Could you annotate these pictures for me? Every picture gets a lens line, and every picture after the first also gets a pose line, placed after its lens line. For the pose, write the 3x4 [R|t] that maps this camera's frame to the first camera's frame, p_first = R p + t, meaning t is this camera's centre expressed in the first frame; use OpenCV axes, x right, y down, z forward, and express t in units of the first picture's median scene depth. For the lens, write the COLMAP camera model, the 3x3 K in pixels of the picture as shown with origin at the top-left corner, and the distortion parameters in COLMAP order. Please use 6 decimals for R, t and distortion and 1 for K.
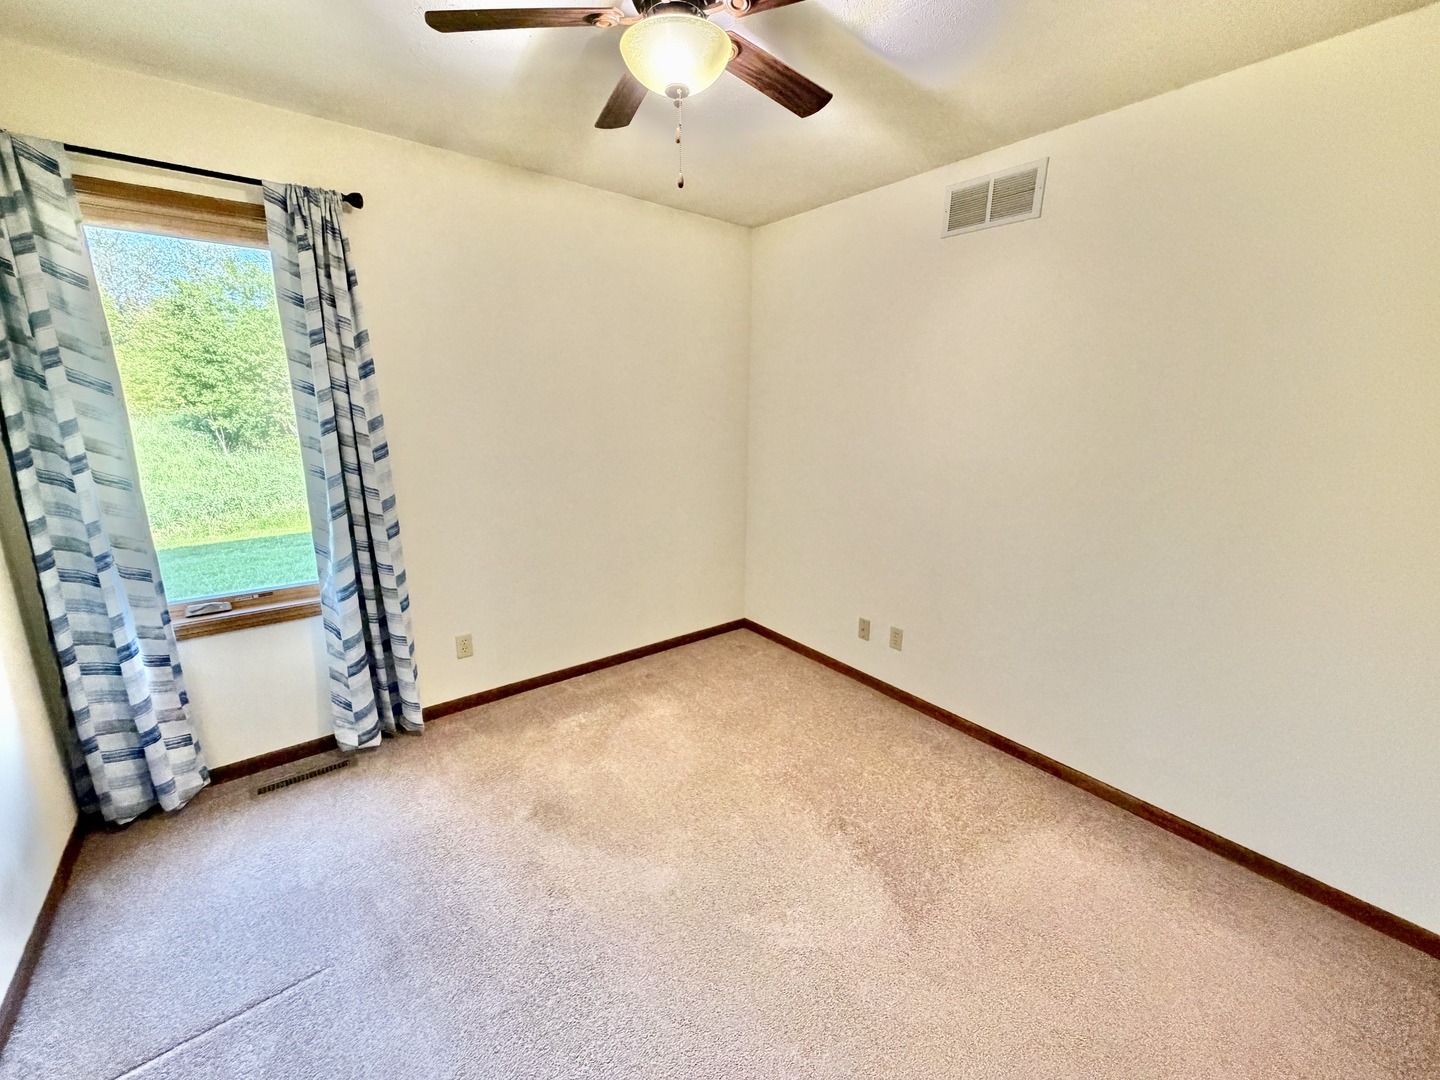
lens RADIAL K [[573.3, 0, 715.9], [0, 573.3, 535.2], [0, 0, 1]] dist [-0.001553, 0.000015]
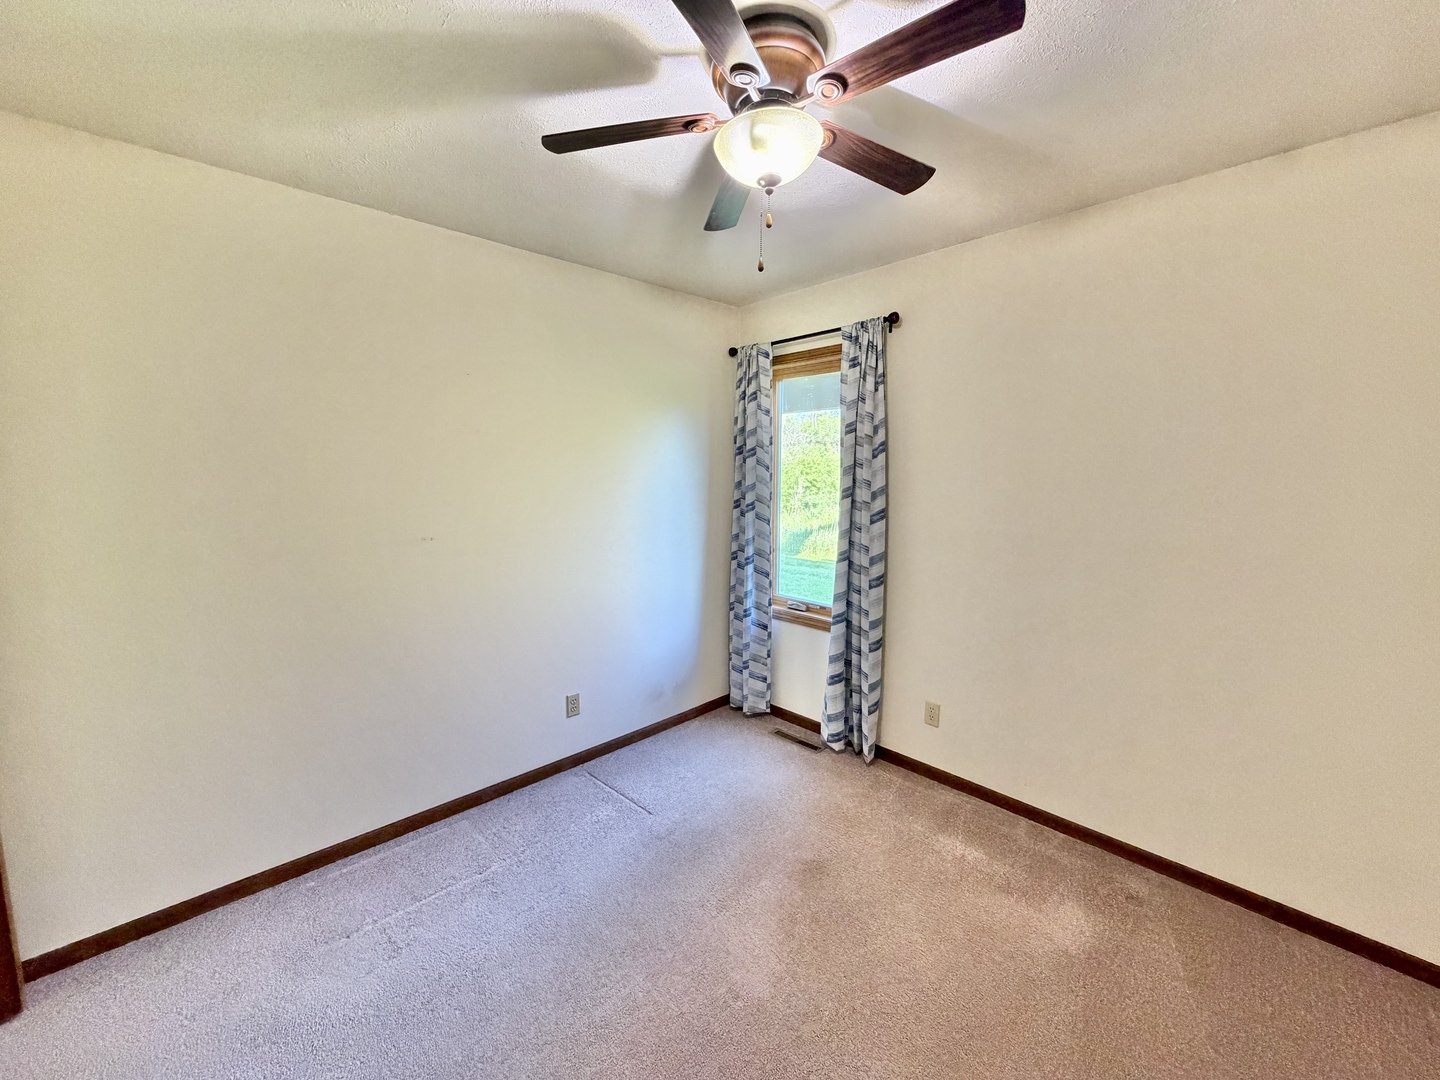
lens RADIAL K [[573.3, 0, 712.9], [0, 573.3, 540.2], [0, 0, 1]] dist [-0.001553, 0.000015]
pose [[0.101684, 0.111905, -0.988503, 0.646711], [-0.226009, 0.970269, 0.086591, -0.136597], [0.968803, 0.214606, 0.123953, 0.585016]]
